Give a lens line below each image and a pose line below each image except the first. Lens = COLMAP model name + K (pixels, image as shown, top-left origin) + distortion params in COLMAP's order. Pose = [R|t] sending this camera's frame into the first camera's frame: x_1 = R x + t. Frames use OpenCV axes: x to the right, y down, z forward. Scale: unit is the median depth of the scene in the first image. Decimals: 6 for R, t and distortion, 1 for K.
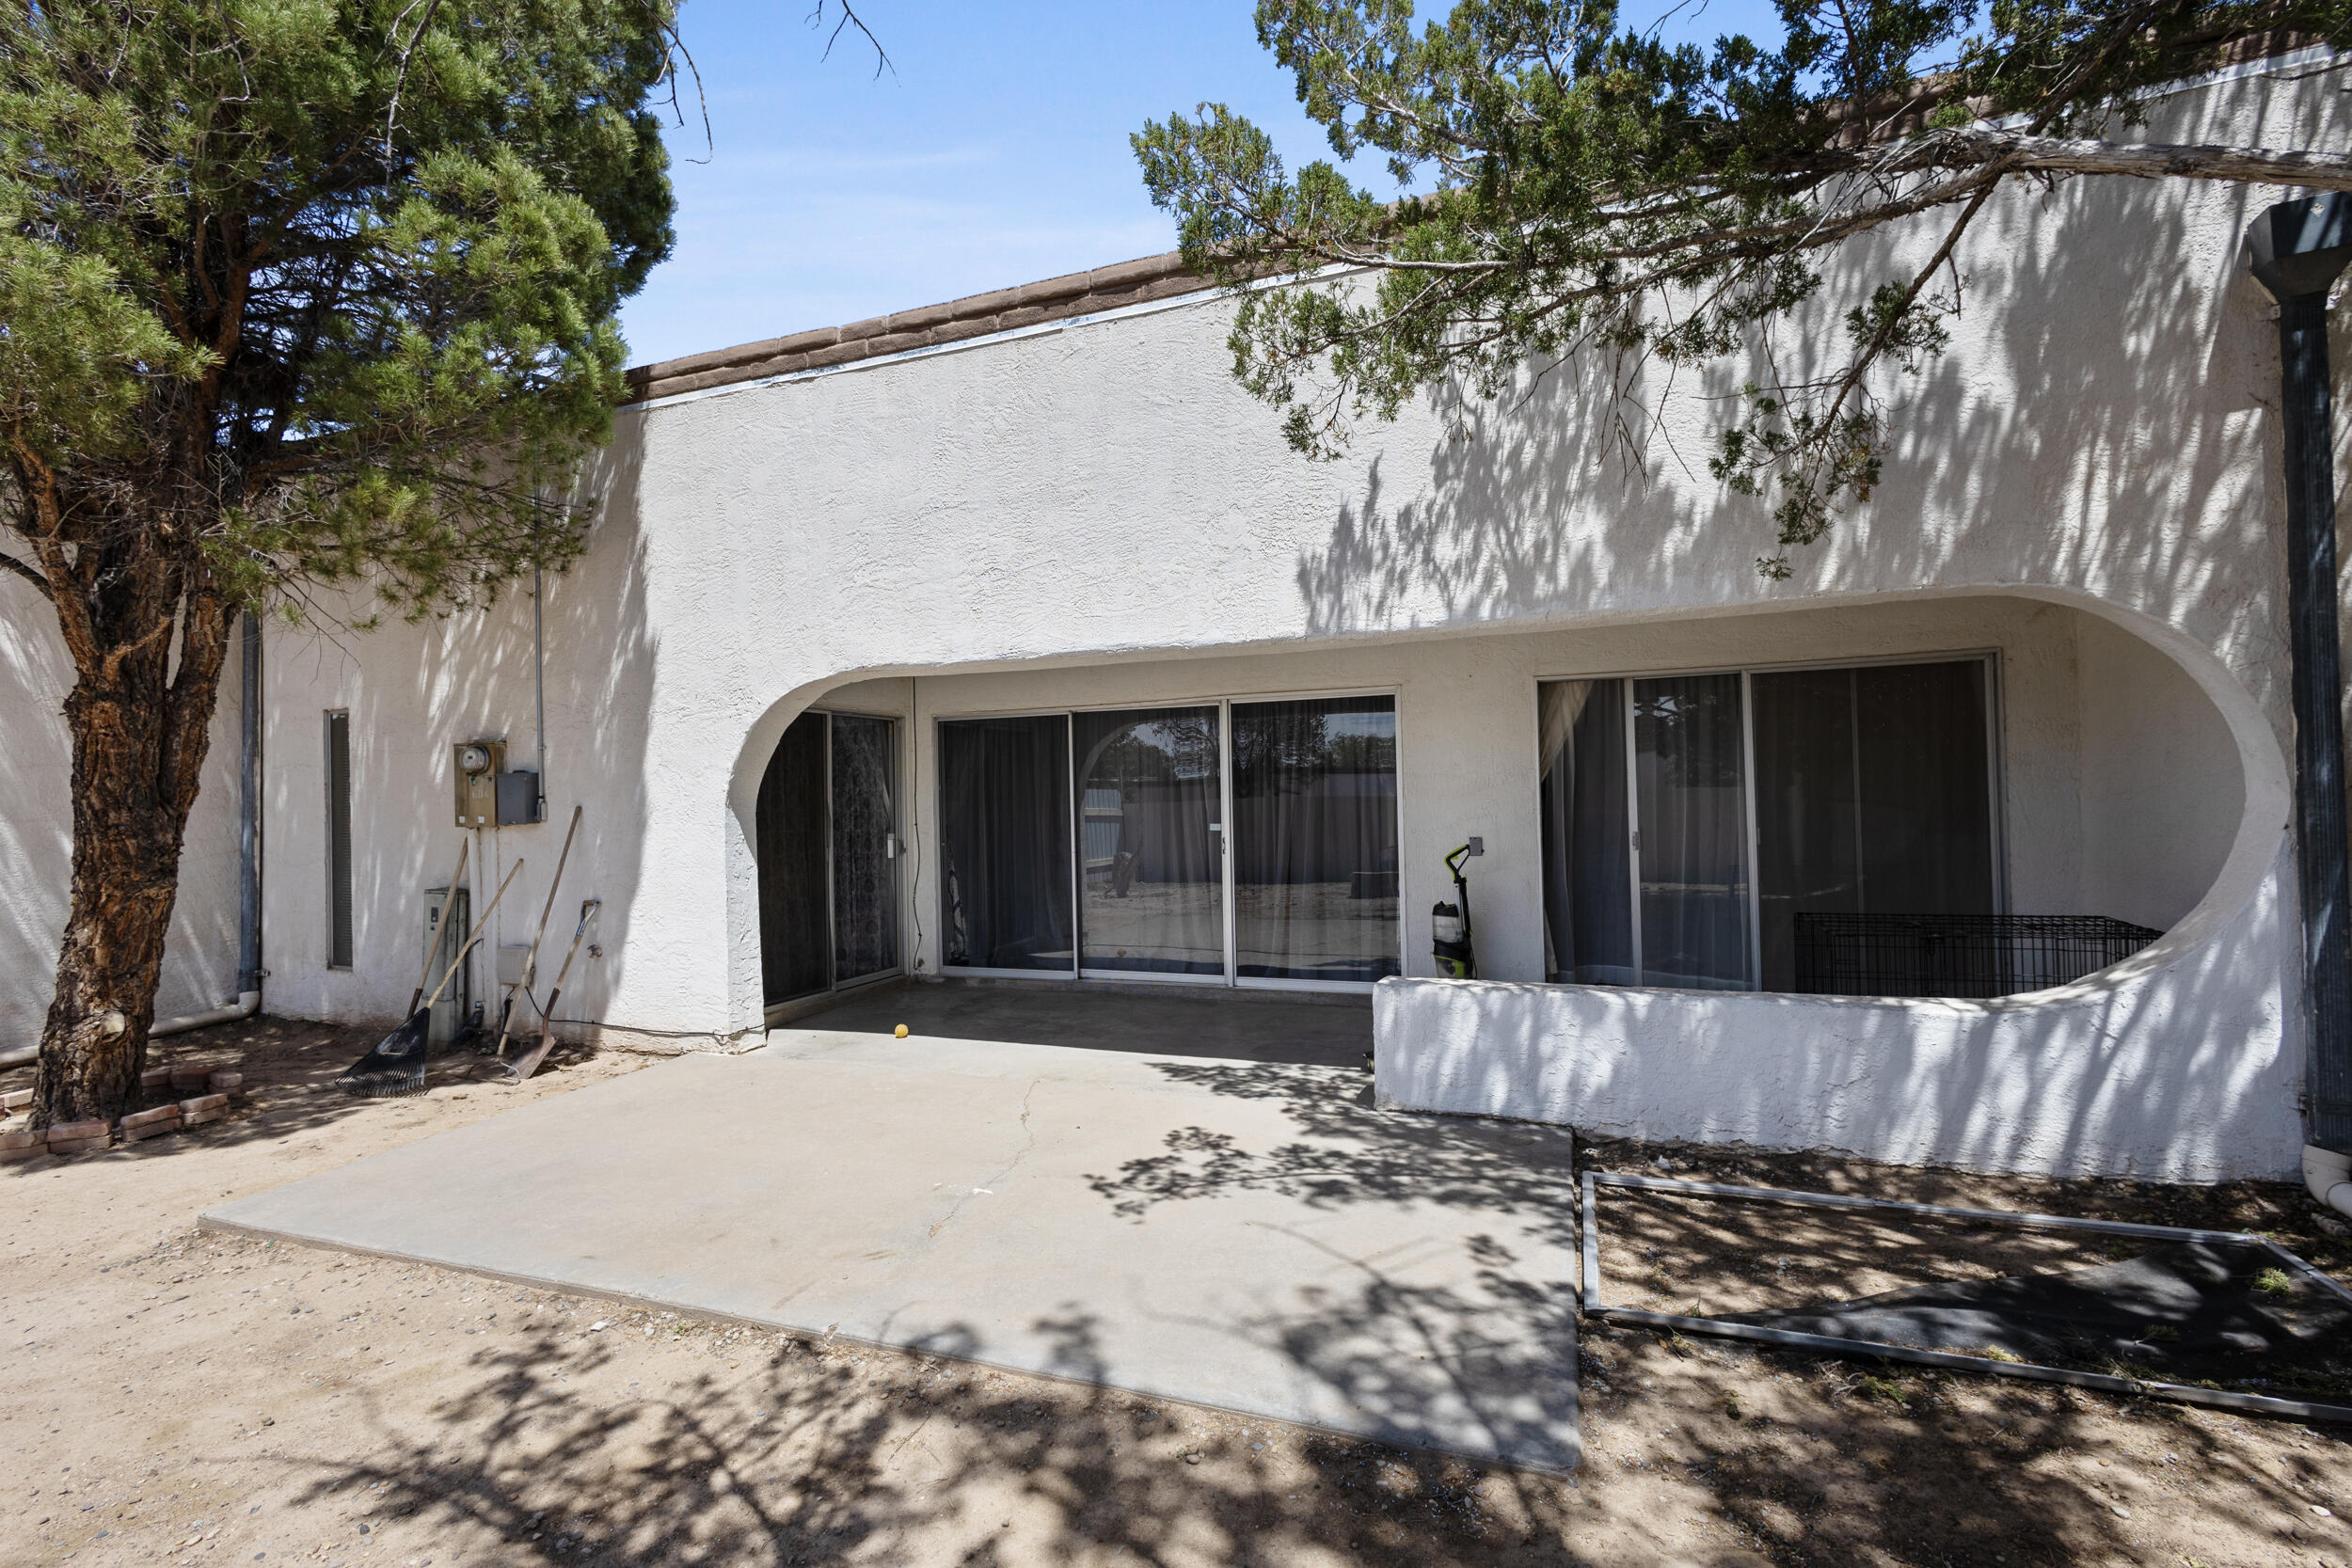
lens RADIAL K [[1079.2, 0, 1178.0], [0, 1079.2, 779.9], [0, 0, 1]] dist [0.010597, -0.004549]
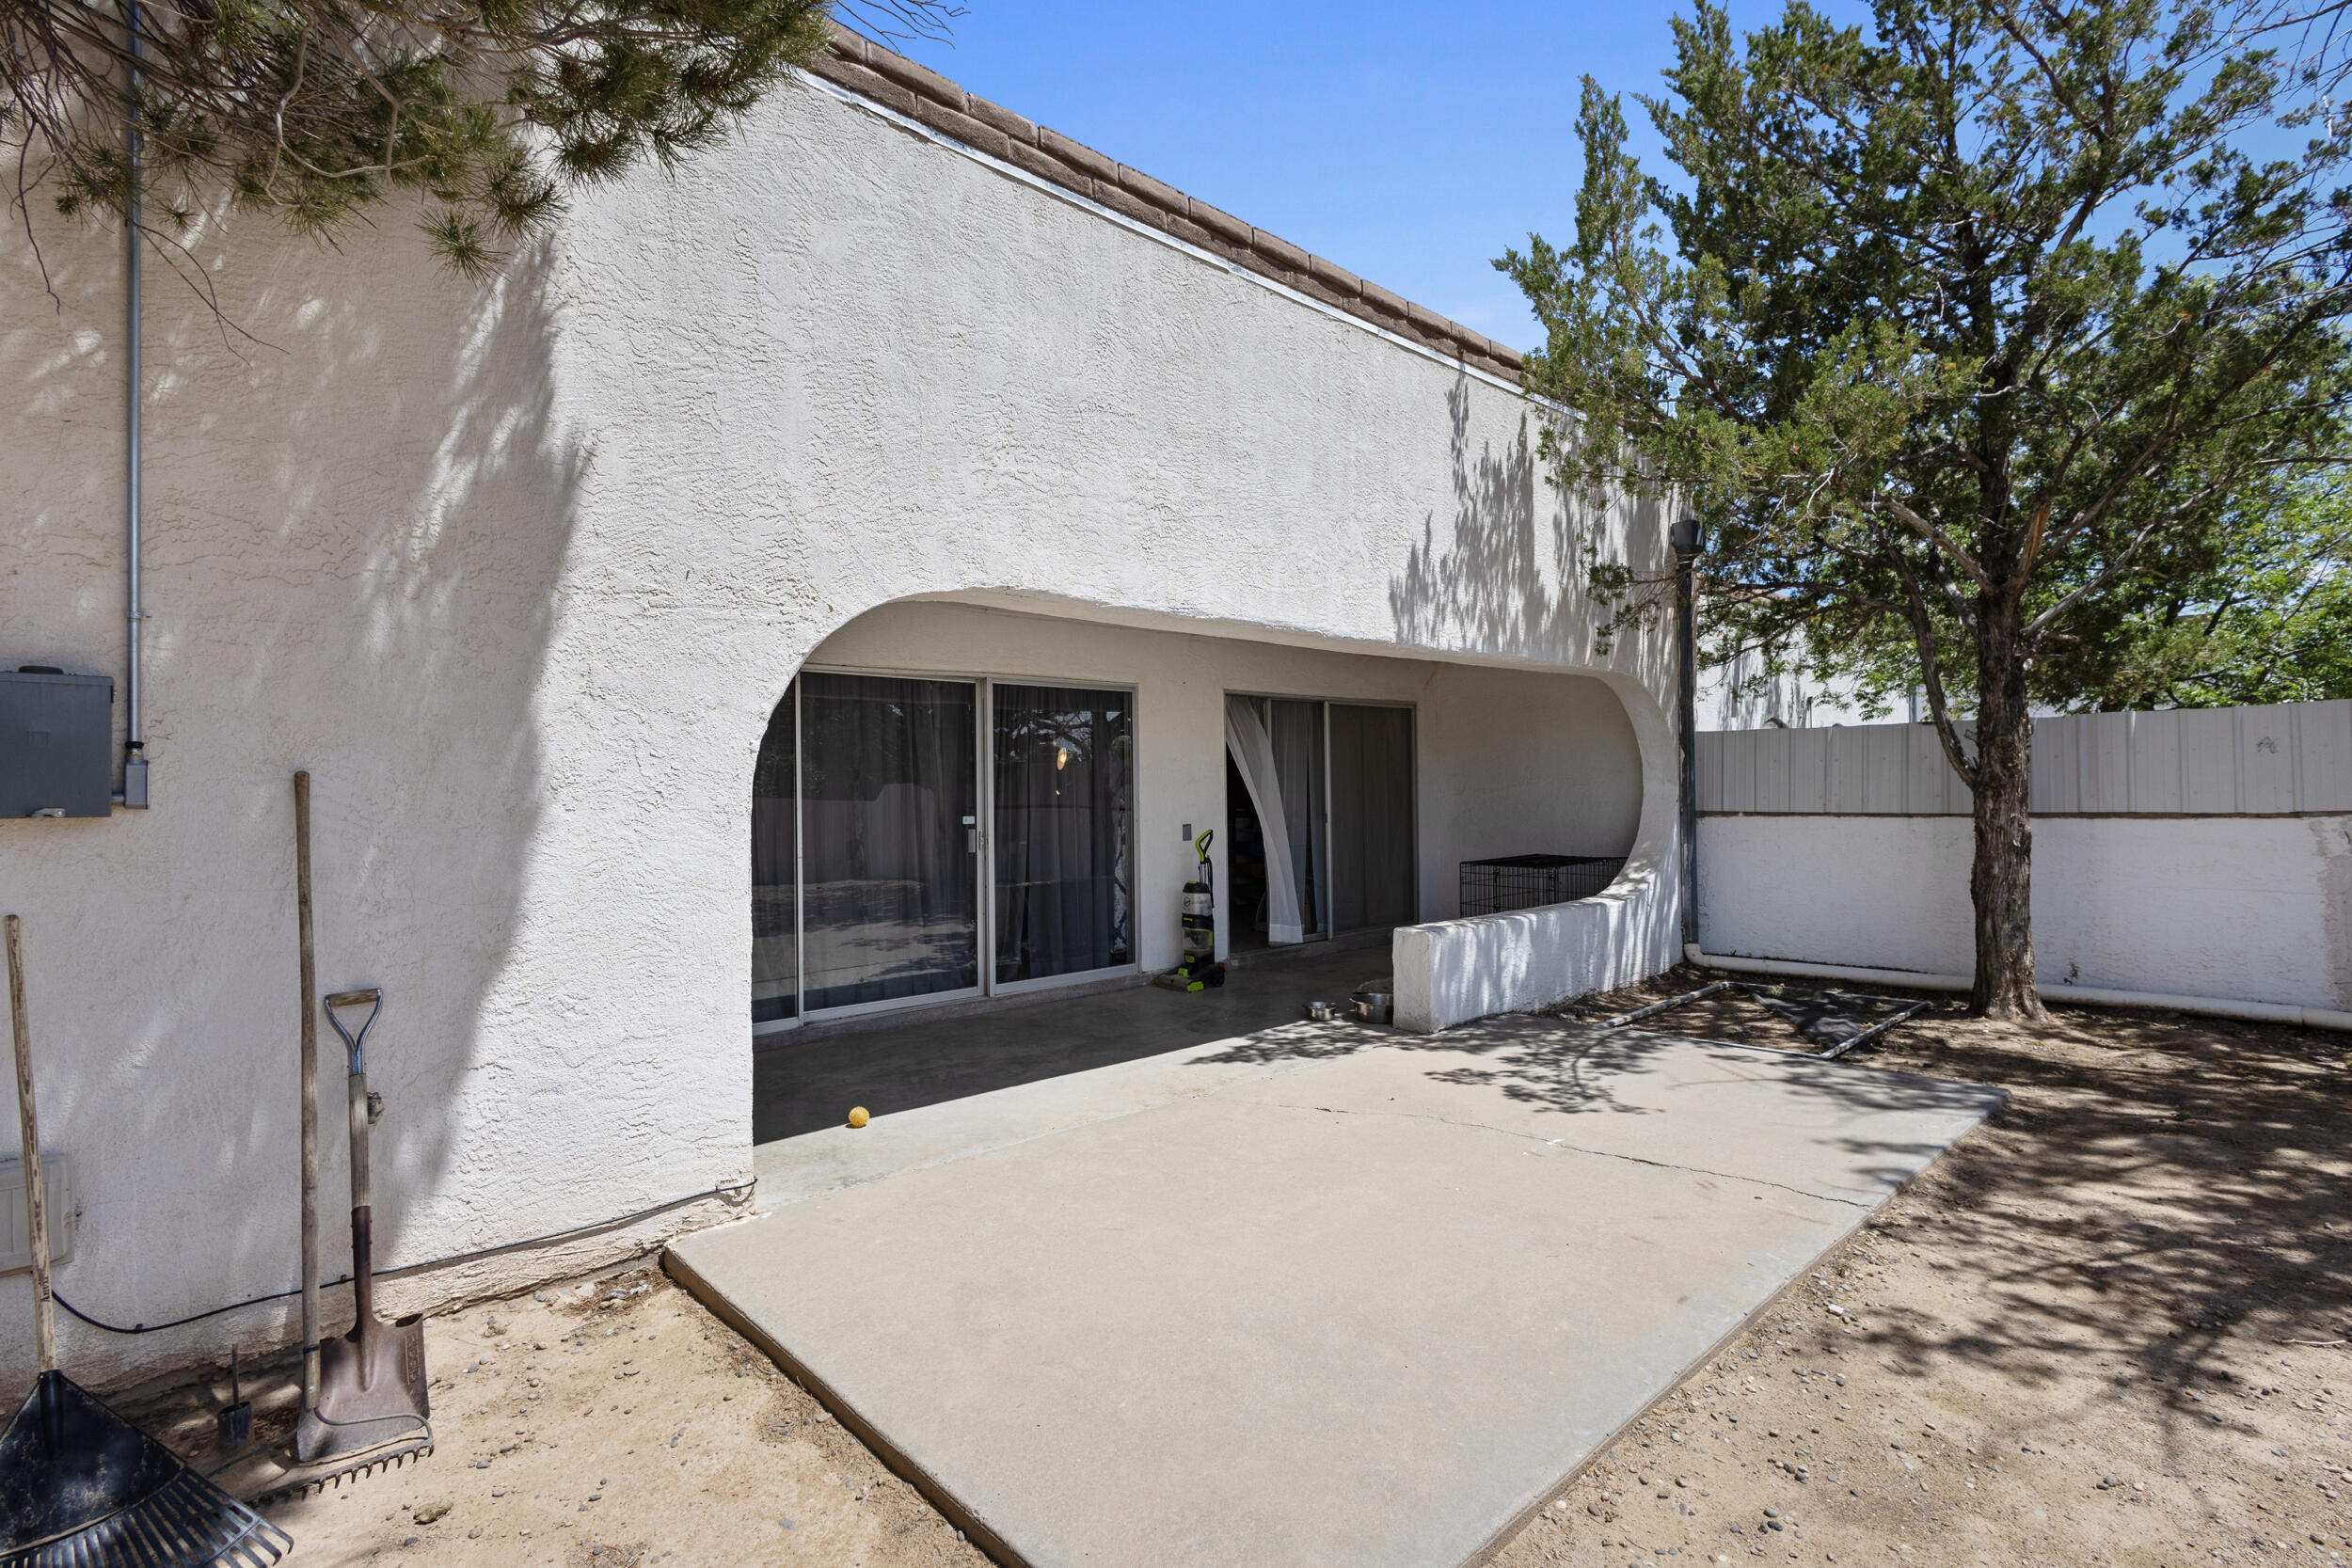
lens RADIAL K [[1079.2, 0, 1178.0], [0, 1079.2, 779.9], [0, 0, 1]] dist [0.010597, -0.004549]
pose [[0.452538, 0.024914, 0.891397, -1.041233], [-0.008984, 0.999686, -0.023380, 0.045869], [-0.891700, 0.002572, 0.452620, 0.685461]]
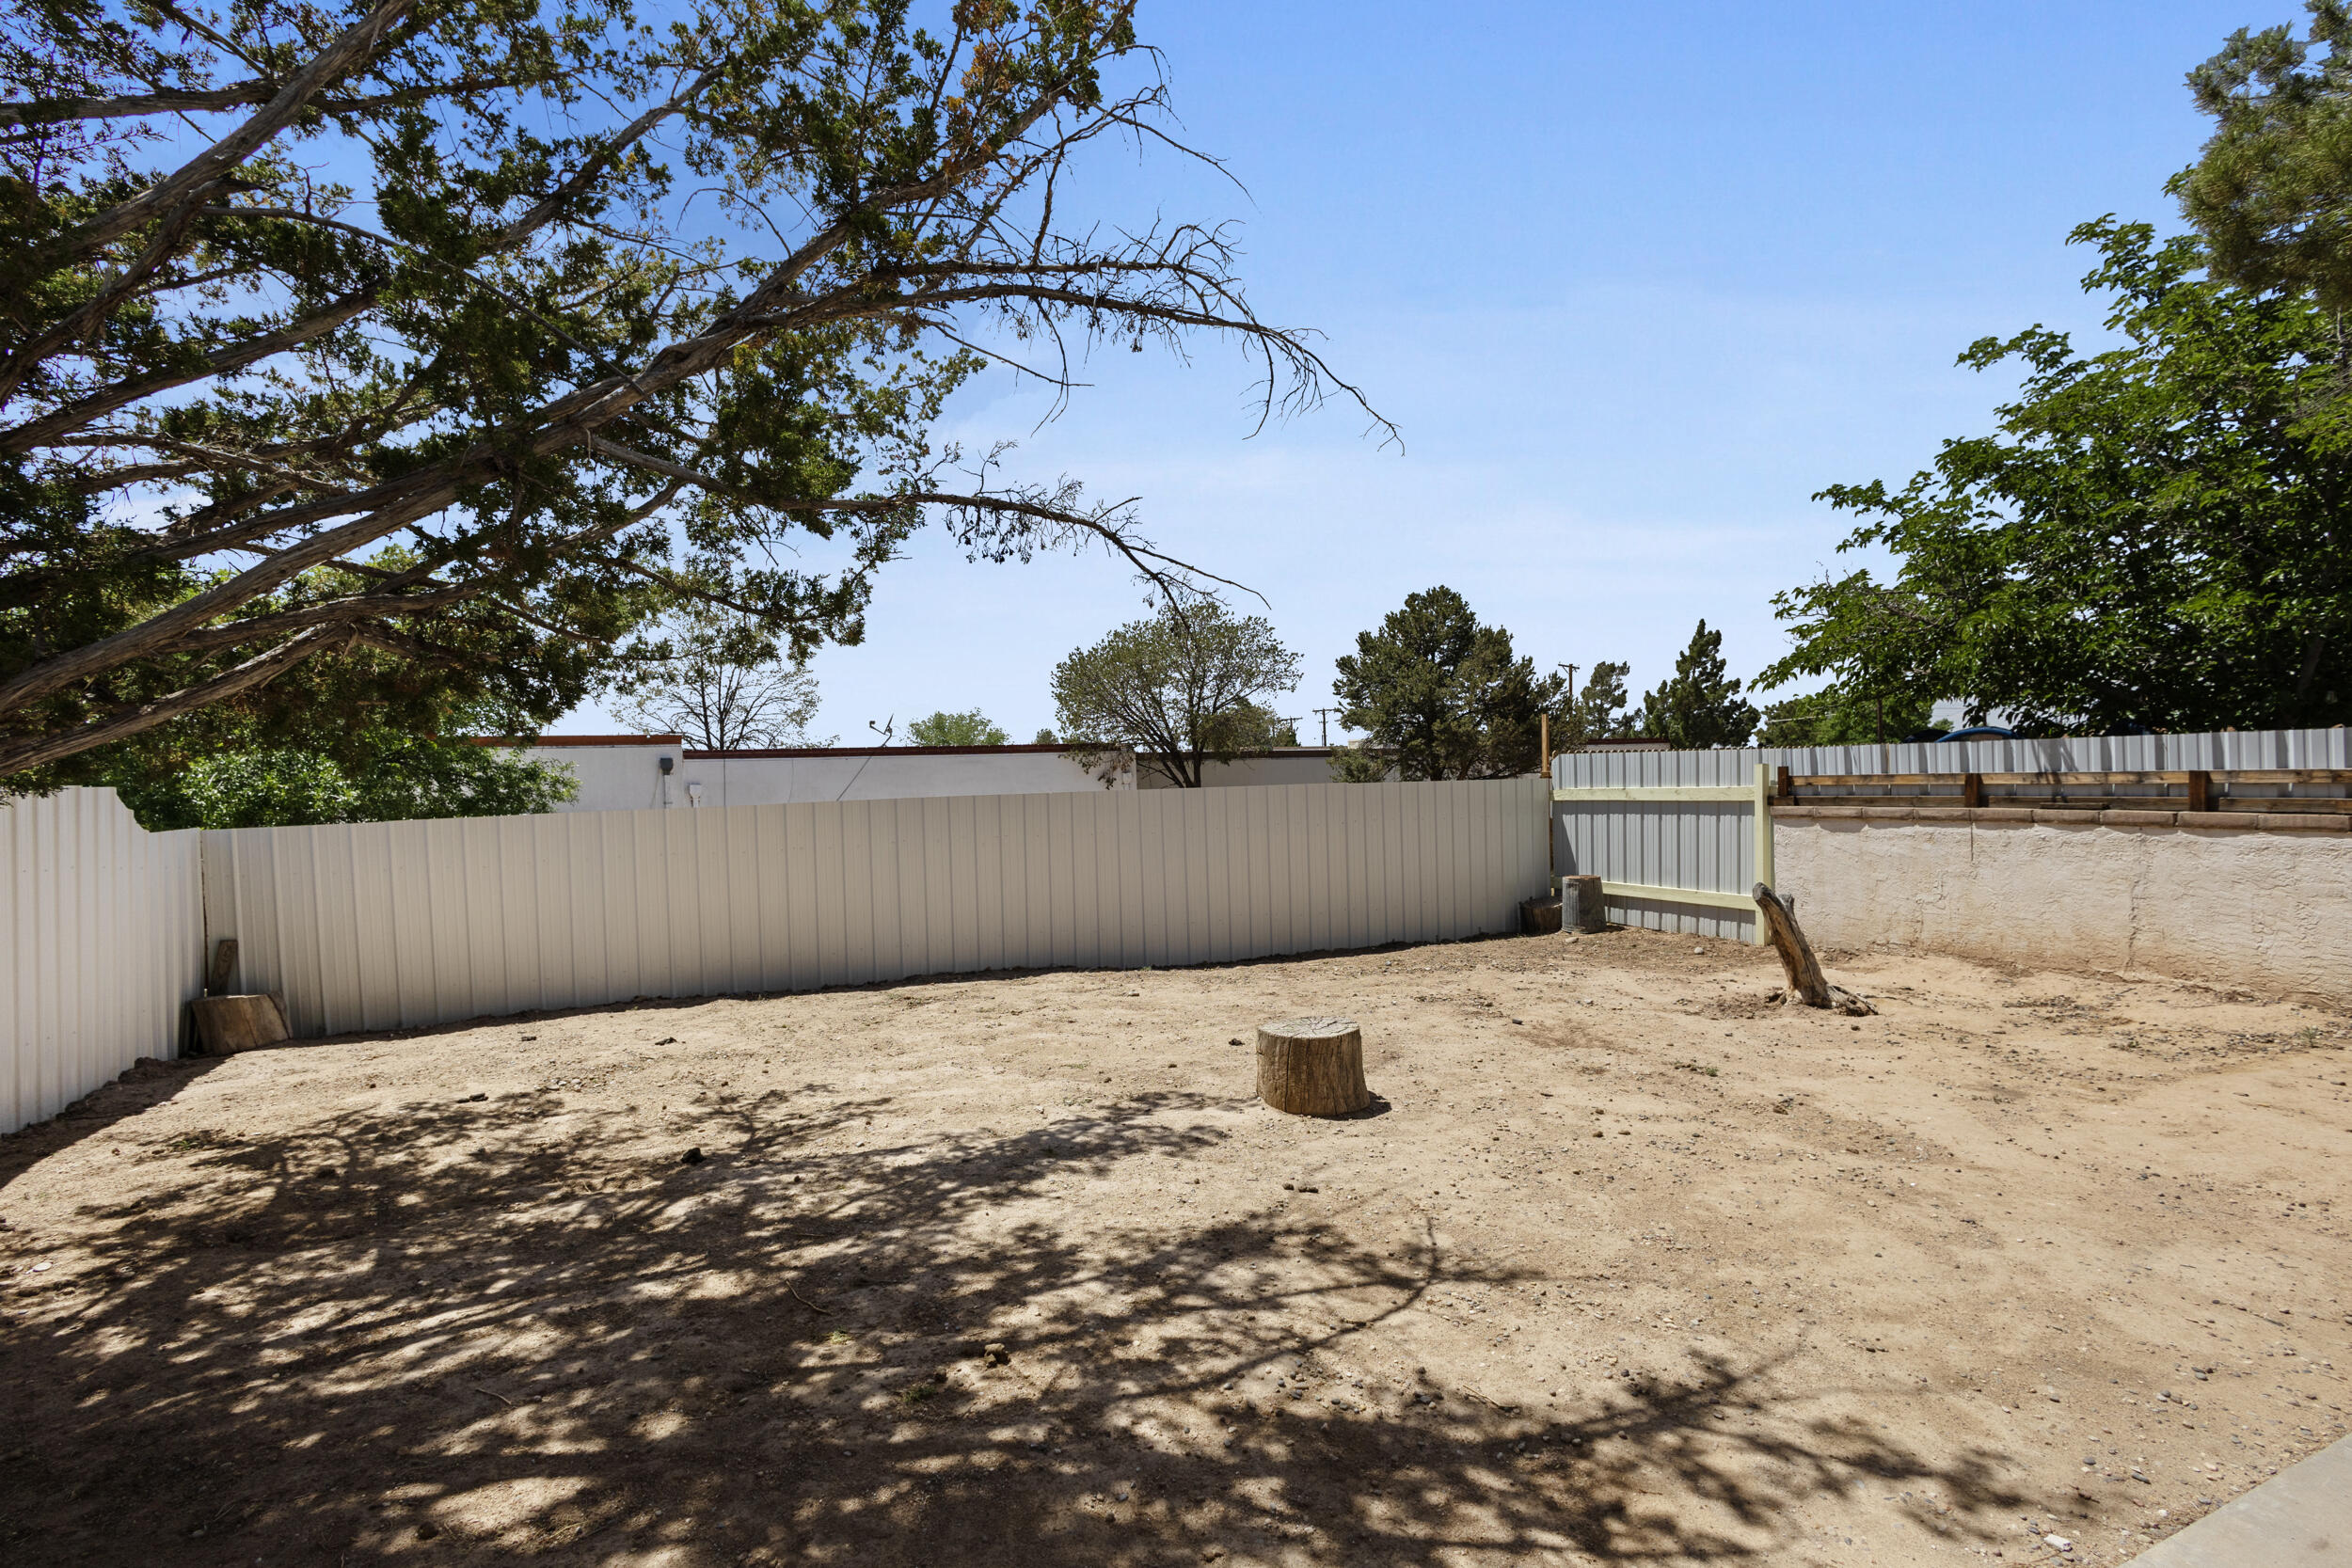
lens RADIAL K [[1079.2, 0, 1178.0], [0, 1079.2, 779.9], [0, 0, 1]] dist [0.010597, -0.004549]
pose [[-0.698250, 0.047067, -0.714305, 0.200181], [0.052393, 0.998520, 0.014579, -0.007333], [0.713934, -0.027245, -0.699682, 0.695911]]
